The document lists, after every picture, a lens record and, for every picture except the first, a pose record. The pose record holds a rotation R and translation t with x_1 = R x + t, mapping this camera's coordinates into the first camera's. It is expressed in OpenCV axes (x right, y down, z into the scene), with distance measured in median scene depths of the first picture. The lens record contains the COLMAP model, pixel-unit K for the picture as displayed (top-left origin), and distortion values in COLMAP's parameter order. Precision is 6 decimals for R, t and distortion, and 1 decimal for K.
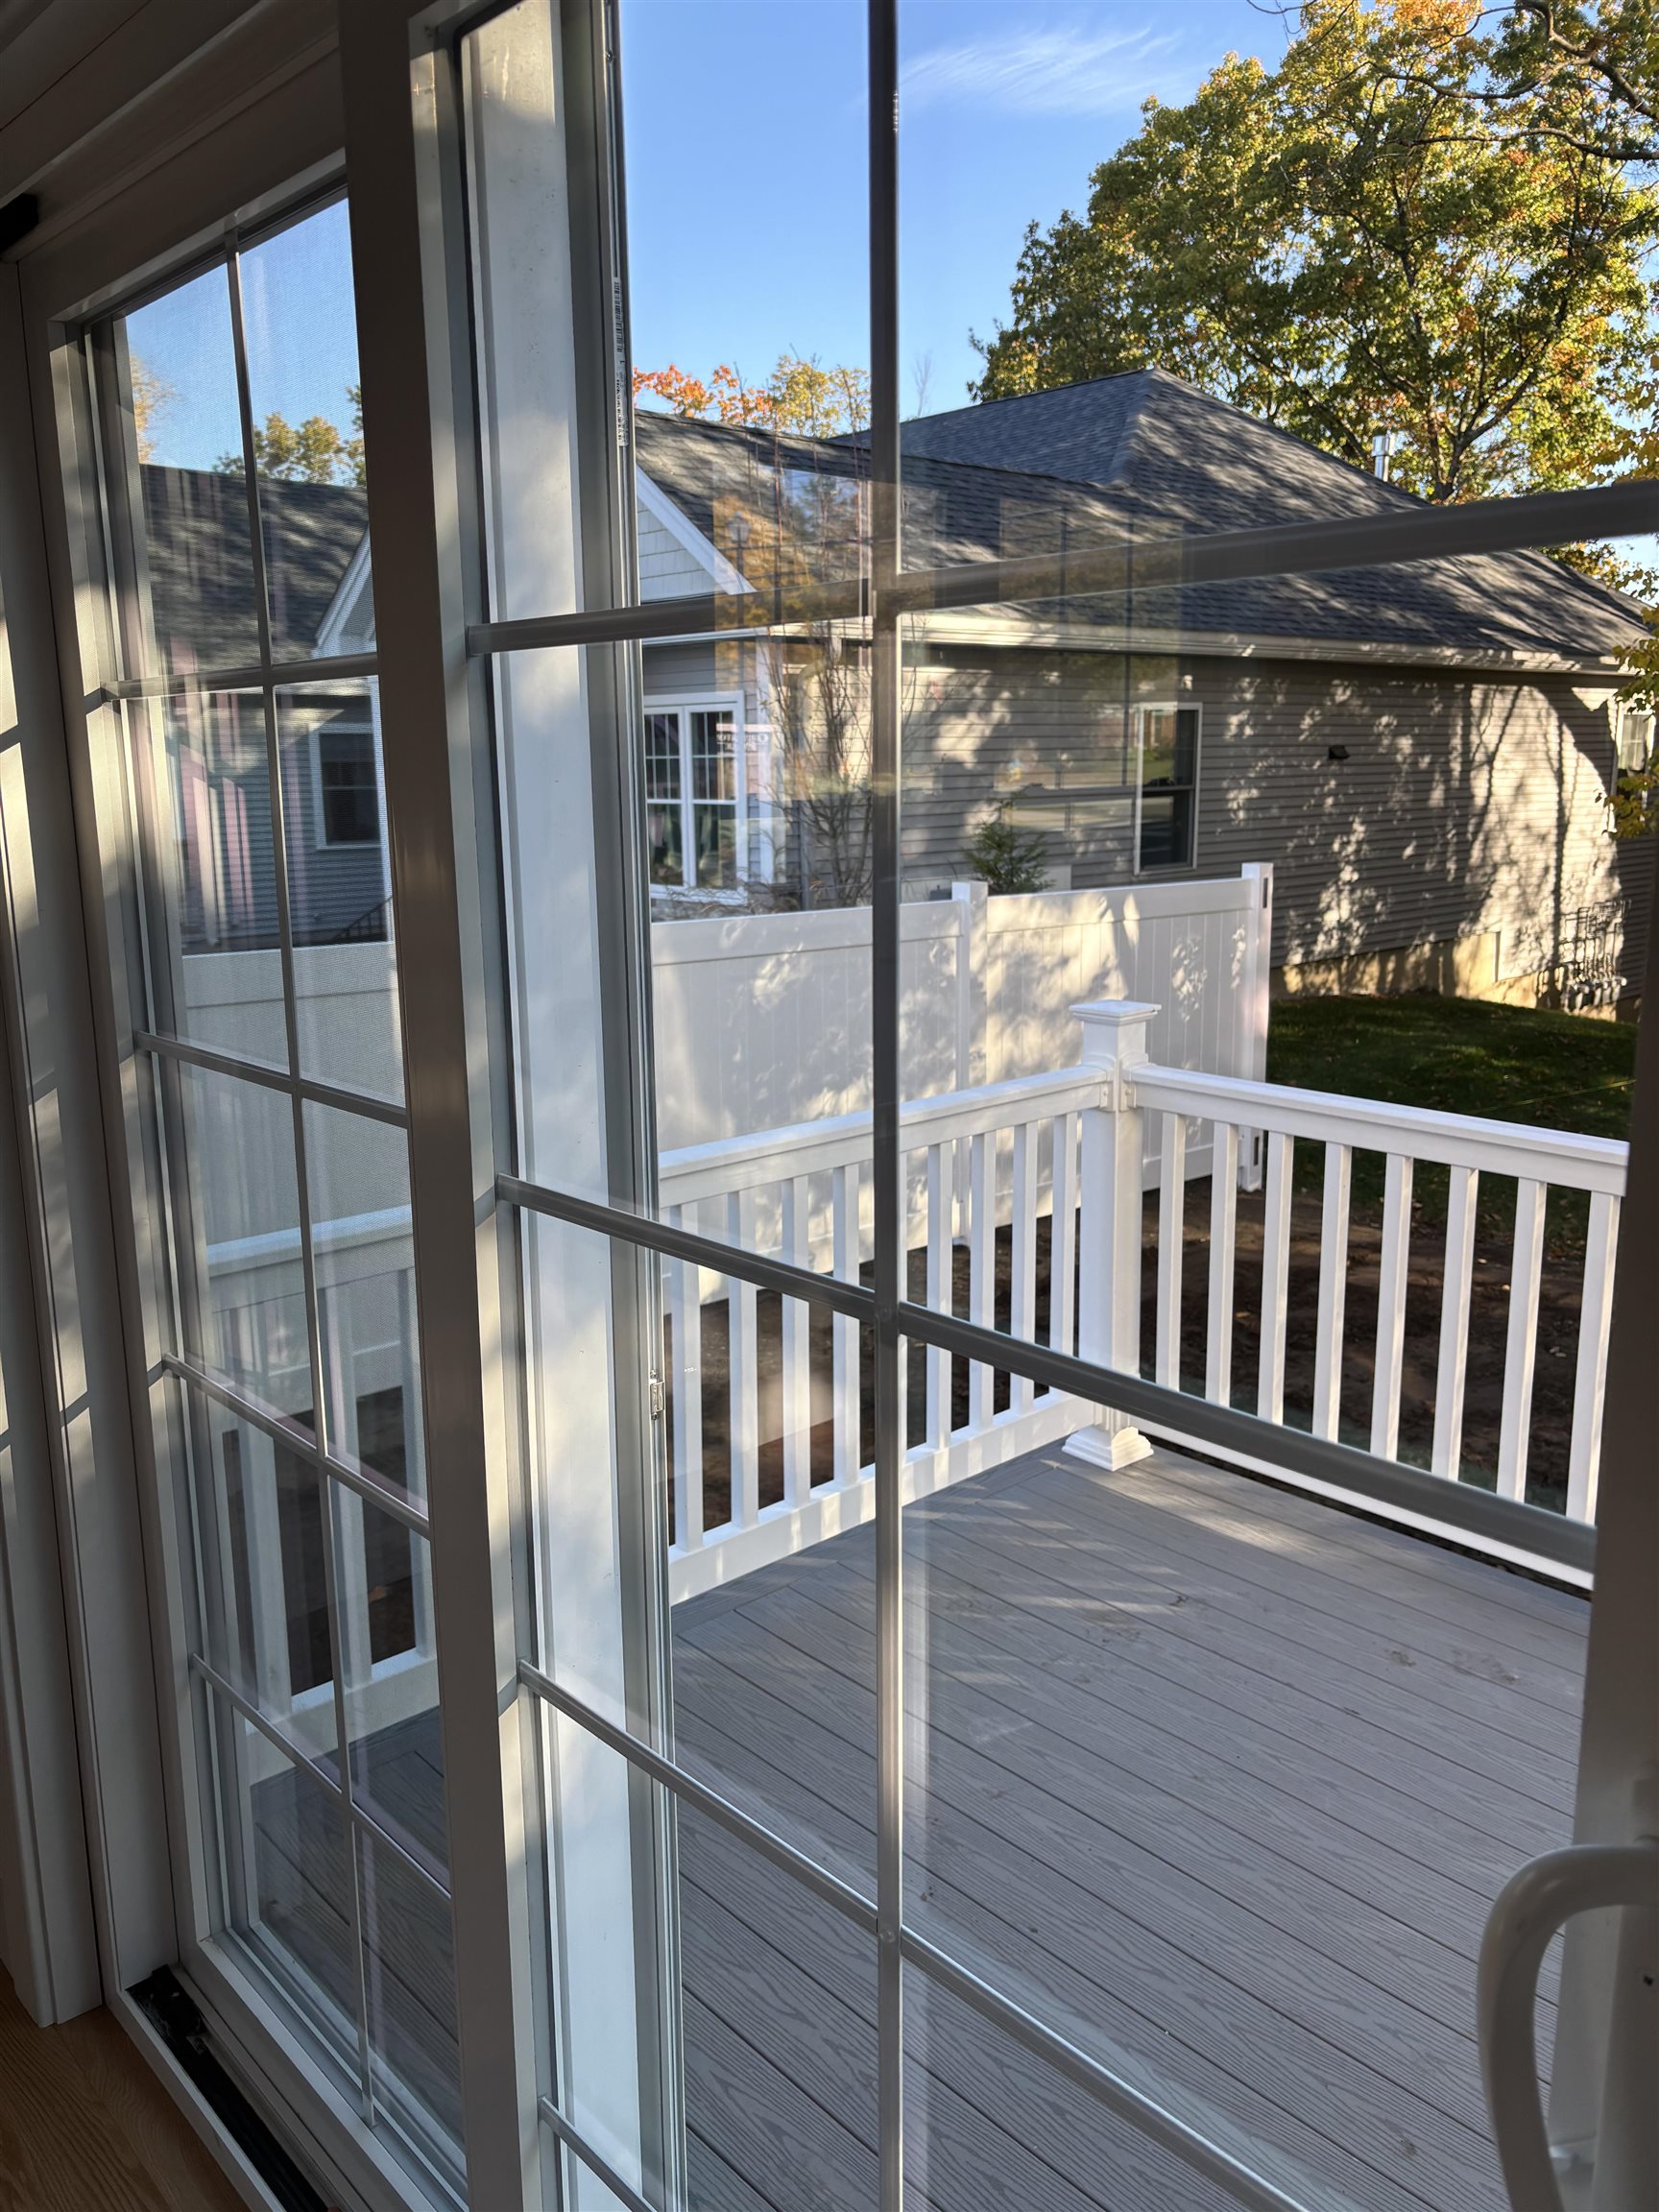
lens RADIAL K [[1663.8, 0, 829.5], [0, 1663.8, 1106.0], [0, 0, 1]] dist [0.058218, -0.053967]
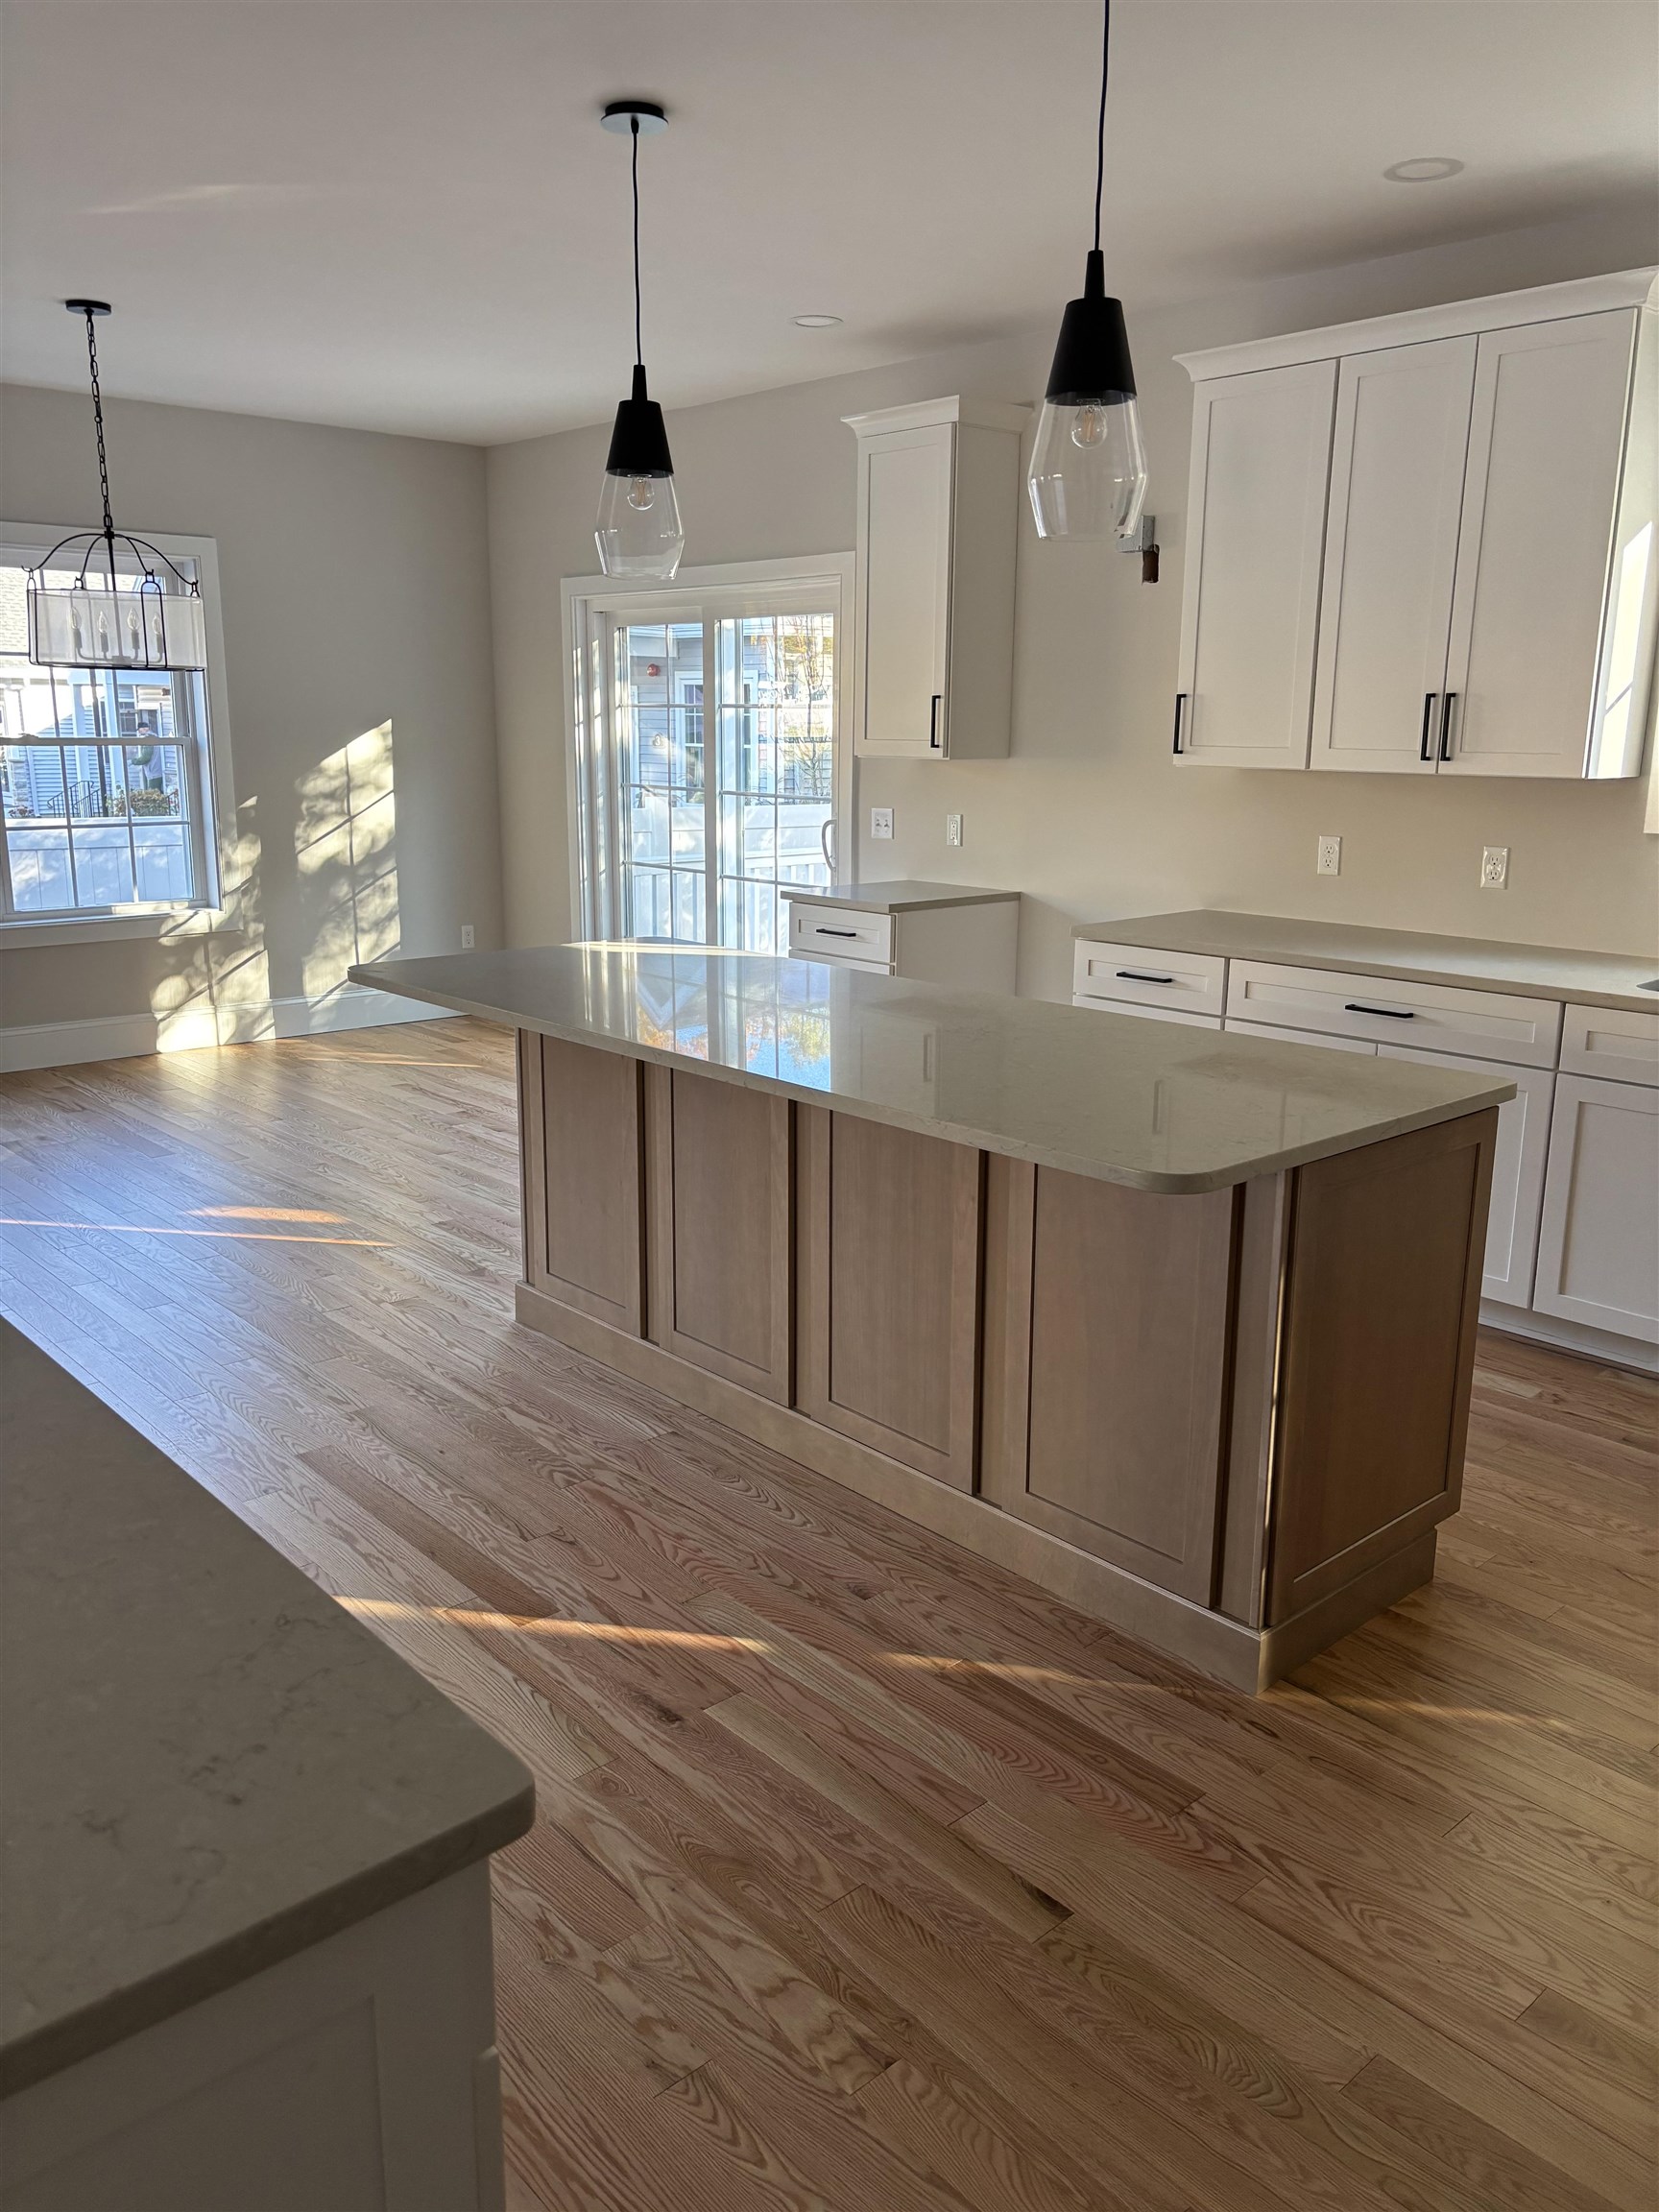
lens RADIAL K [[1667.9, 0, 827.4], [0, 1667.9, 1093.6], [0, 0, 1]] dist [0.055243, -0.057420]
pose [[0.999741, 0.022050, -0.005691, 0.270581], [-0.021939, 0.999581, 0.018907, 1.058977], [0.006106, -0.018777, 0.999805, -5.301263]]
